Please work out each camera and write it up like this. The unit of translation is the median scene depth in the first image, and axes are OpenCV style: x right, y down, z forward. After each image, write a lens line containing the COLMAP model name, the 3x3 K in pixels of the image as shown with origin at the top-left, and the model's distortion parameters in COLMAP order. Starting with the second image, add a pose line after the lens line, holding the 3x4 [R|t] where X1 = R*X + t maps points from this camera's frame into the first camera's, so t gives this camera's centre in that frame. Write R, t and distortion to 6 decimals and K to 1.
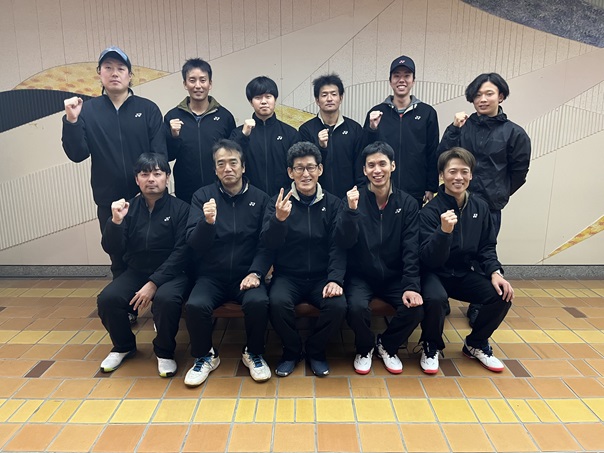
lens RADIAL K [[468.1, 0, 307.6], [0, 468.1, 222.8], [0, 0, 1]] dist [0.099178, -0.139959]
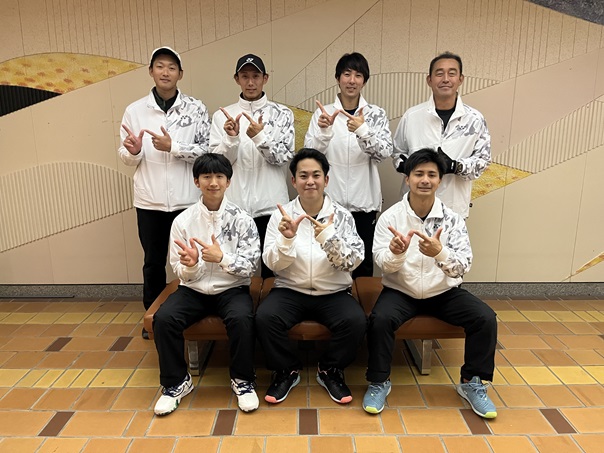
lens RADIAL K [[468.1, 0, 305.2], [0, 468.1, 224.6], [0, 0, 1]] dist [0.099178, -0.139959]
pose [[0.999994, -0.003335, 0.000444, 0.004706], [0.003334, 0.999993, 0.001696, -0.024071], [-0.000450, -0.001694, 0.999998, 0.132896]]
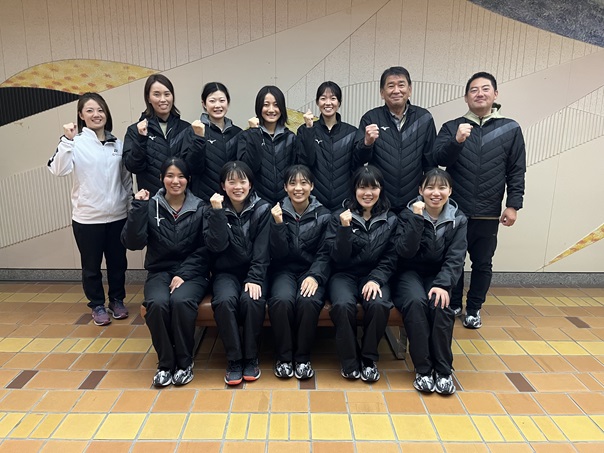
lens RADIAL K [[468.1, 0, 298.8], [0, 468.1, 228.8], [0, 0, 1]] dist [0.099178, -0.139959]
pose [[0.999974, 0.007182, 0.000312, -0.006260], [-0.007184, 0.999932, 0.009177, -0.005936], [-0.000246, -0.009179, 0.999958, 0.032748]]
